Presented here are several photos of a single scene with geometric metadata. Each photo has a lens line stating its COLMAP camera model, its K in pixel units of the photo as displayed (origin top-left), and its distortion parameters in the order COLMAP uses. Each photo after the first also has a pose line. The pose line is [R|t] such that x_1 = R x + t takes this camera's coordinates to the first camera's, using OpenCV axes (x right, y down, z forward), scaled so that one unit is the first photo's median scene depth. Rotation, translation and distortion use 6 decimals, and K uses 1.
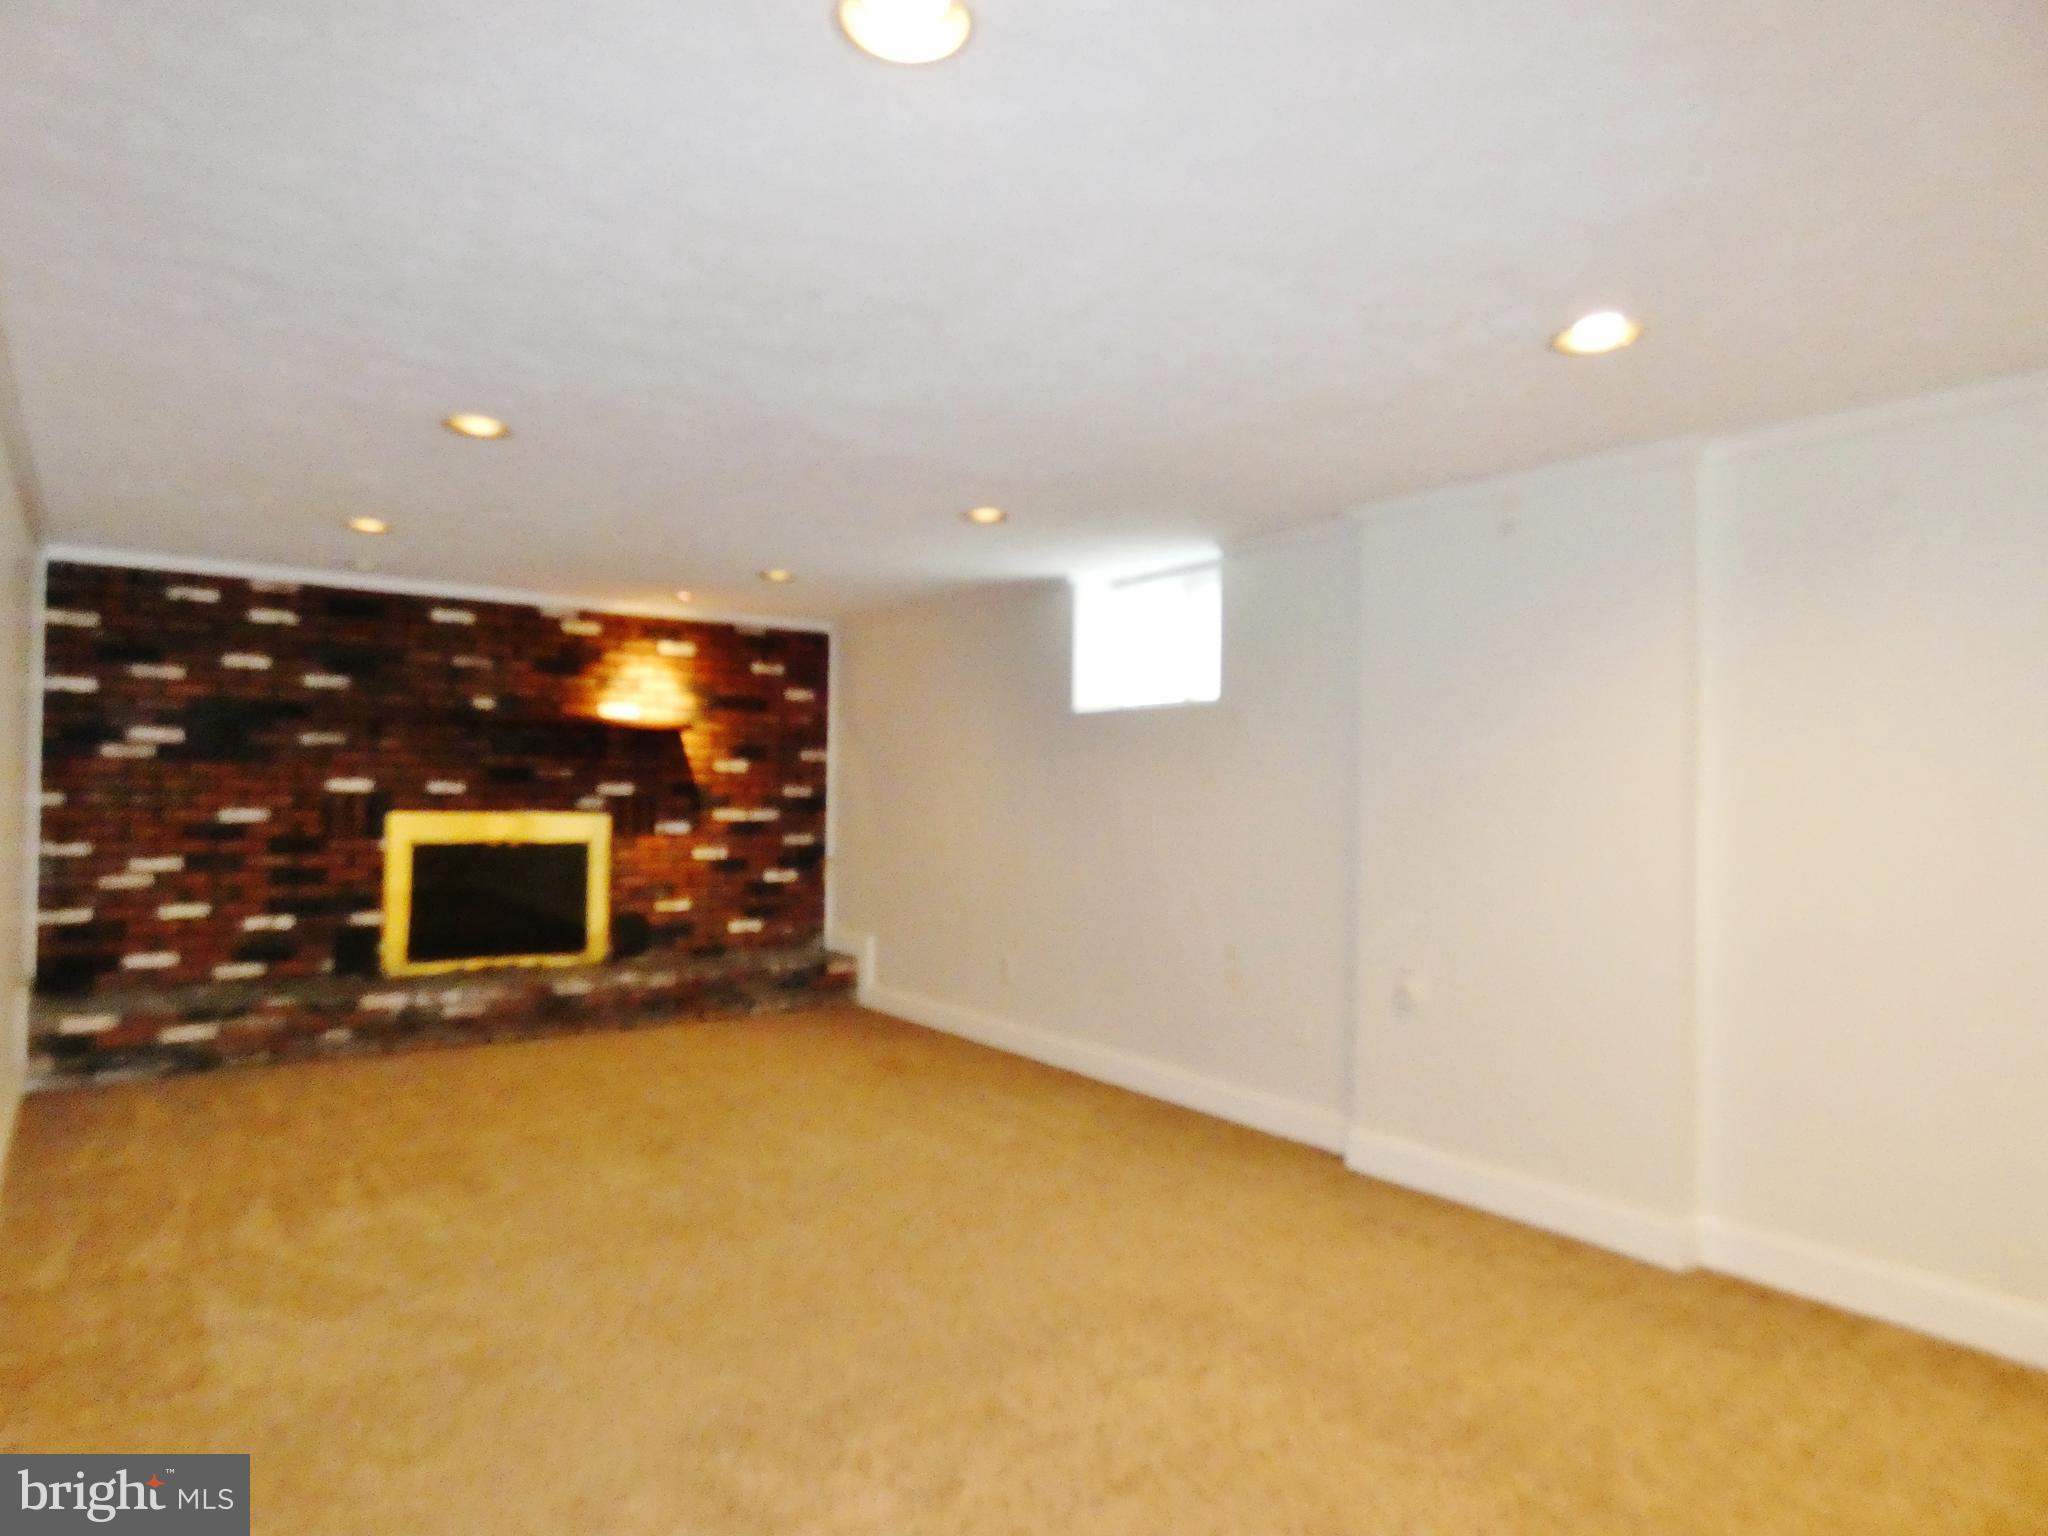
lens RADIAL K [[1216.2, 0, 1020.2], [0, 1216.2, 764.7], [0, 0, 1]] dist [-0.005750, 0.001754]
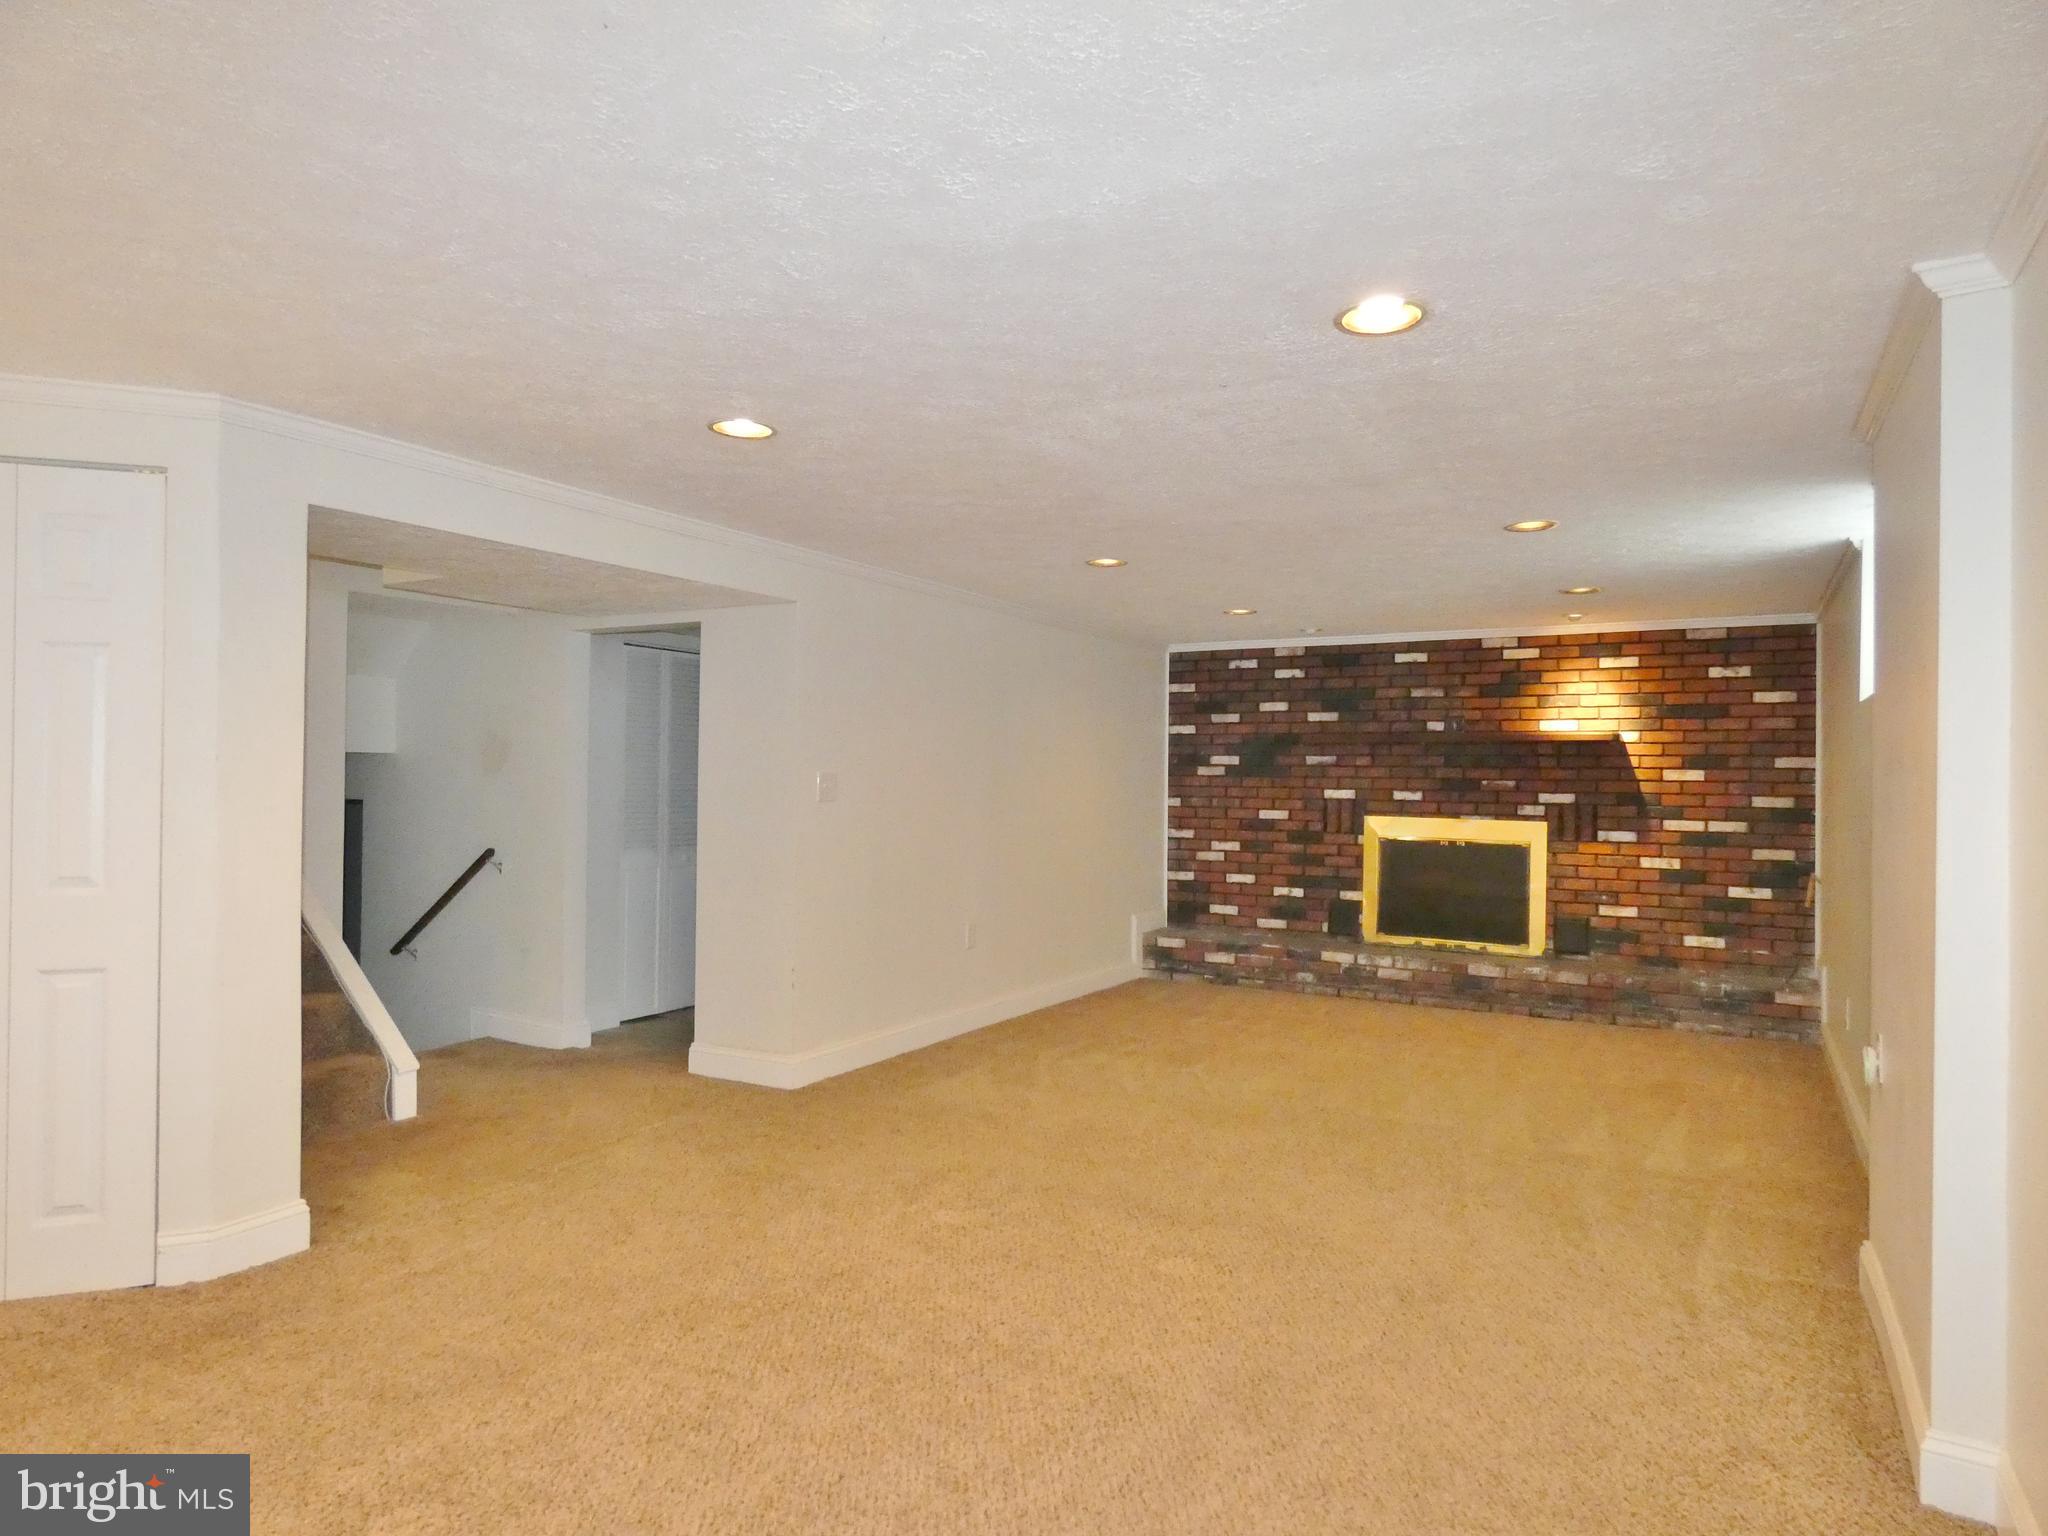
lens RADIAL K [[1216.2, 0, 1017.0], [0, 1216.2, 777.6], [0, 0, 1]] dist [-0.005750, 0.001754]
pose [[0.411695, -0.007983, -0.911287, 0.505637], [0.012924, 0.999912, -0.002921, -0.001493], [0.911230, -0.010575, 0.411762, 0.127537]]
